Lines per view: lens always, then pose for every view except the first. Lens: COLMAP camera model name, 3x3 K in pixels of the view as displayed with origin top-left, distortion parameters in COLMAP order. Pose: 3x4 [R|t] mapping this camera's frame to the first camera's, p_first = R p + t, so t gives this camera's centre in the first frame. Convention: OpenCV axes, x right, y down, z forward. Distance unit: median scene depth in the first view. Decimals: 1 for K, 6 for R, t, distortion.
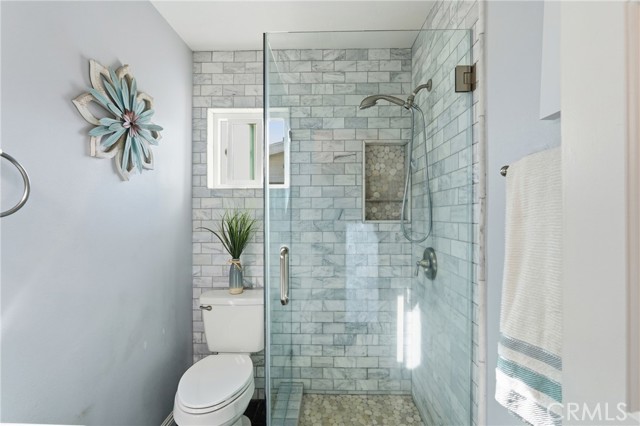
lens RADIAL K [[289.9, 0, 319.6], [0, 289.9, 215.2], [0, 0, 1]] dist [-0.013163, 0.007942]
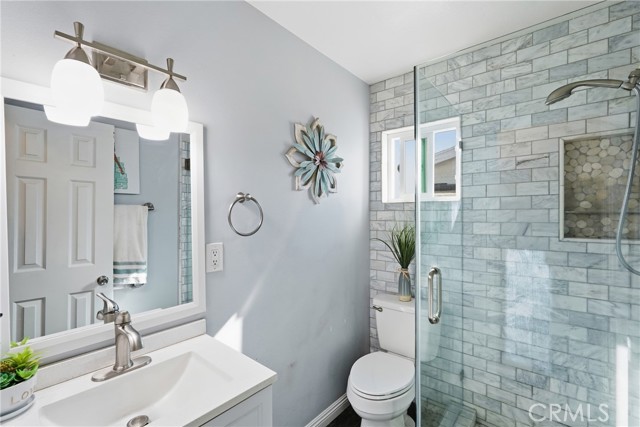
lens RADIAL K [[289.9, 0, 317.8], [0, 289.9, 211.0], [0, 0, 1]] dist [-0.013163, 0.007942]
pose [[0.783121, -0.007320, -0.621826, 0.122790], [0.002881, 0.999963, -0.008144, -0.052481], [0.621863, 0.004586, 0.783113, -0.044216]]
